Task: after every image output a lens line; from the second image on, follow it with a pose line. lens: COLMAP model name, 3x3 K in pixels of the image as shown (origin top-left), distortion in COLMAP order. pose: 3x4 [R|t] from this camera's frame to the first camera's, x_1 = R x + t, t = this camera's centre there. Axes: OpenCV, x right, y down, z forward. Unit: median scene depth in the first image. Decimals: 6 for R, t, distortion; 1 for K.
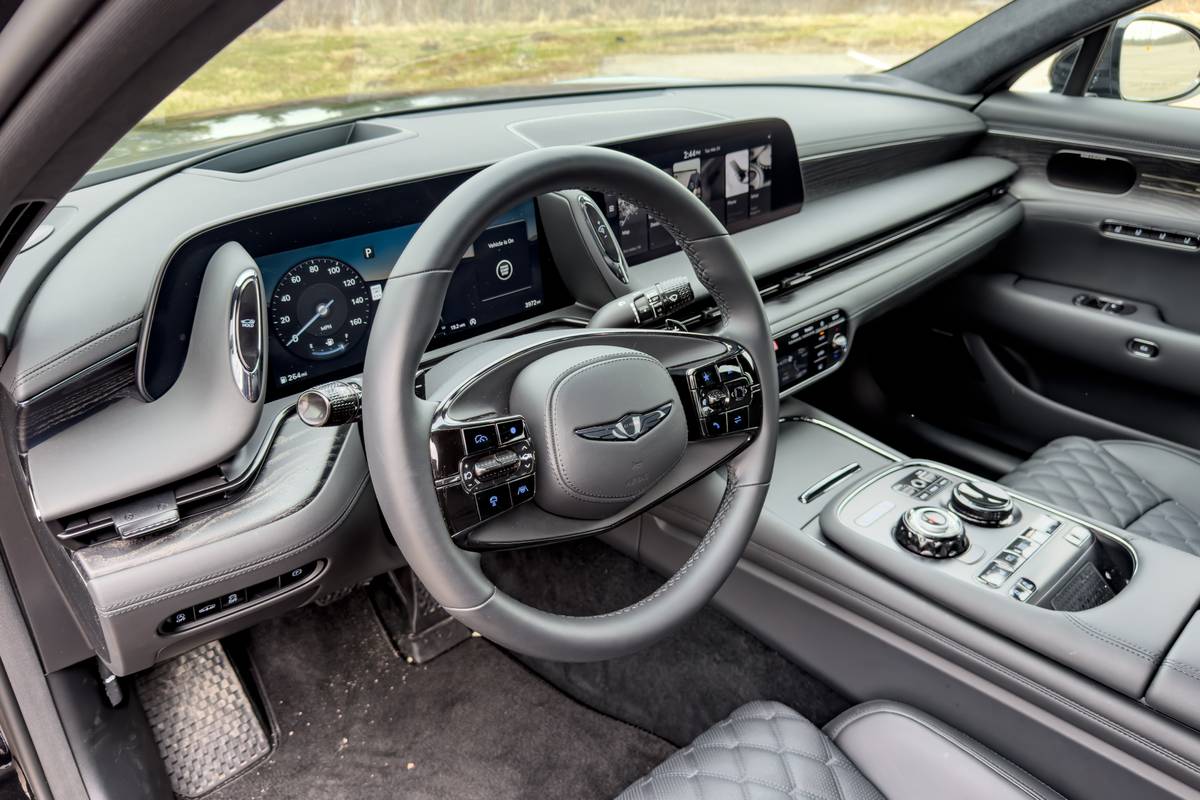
lens RADIAL K [[874.9, 0, 552.5], [0, 874.9, 398.5], [0, 0, 1]] dist [0.003070, -0.003126]
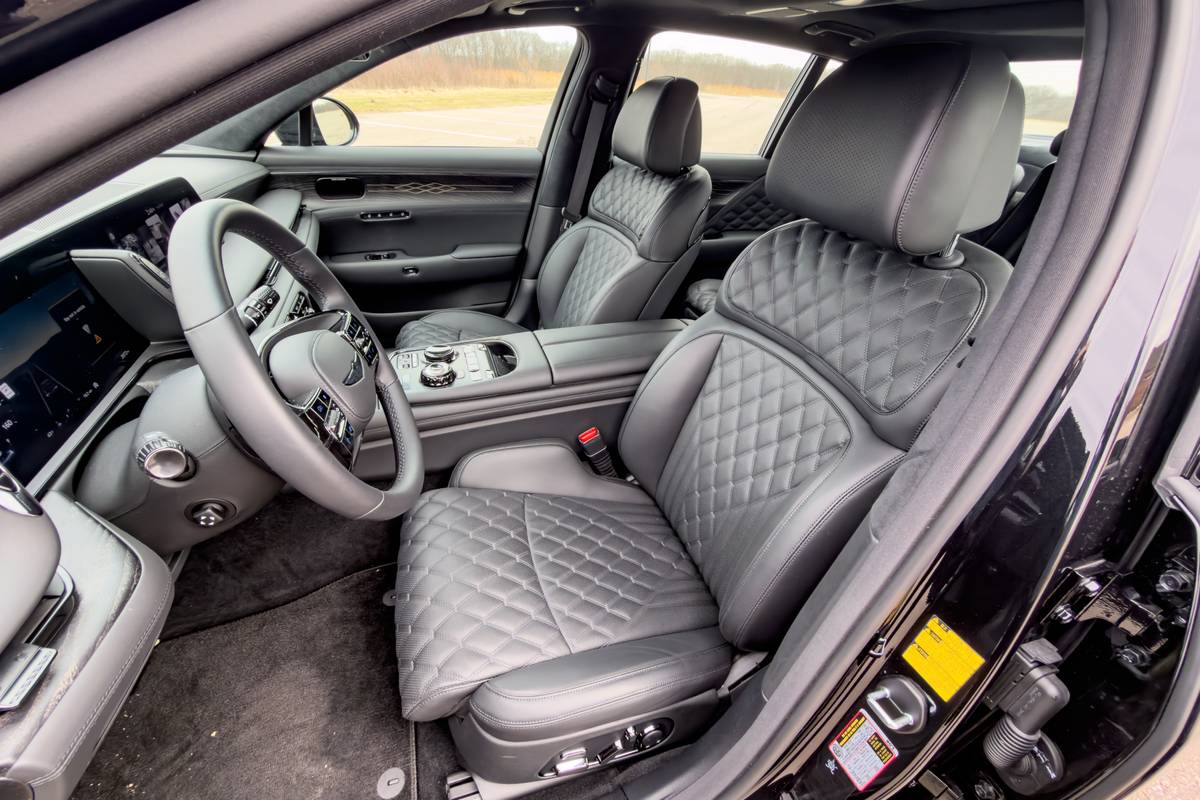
lens RADIAL K [[484.8, 0, 600.0], [0, 484.8, 400.0], [0, 0, 1]] dist [0.000379, 0.000029]
pose [[0.422454, -0.488270, 0.763626, -0.157400], [0.374780, 0.861202, 0.343325, -0.021275], [-0.825271, 0.141153, 0.546812, 0.056604]]
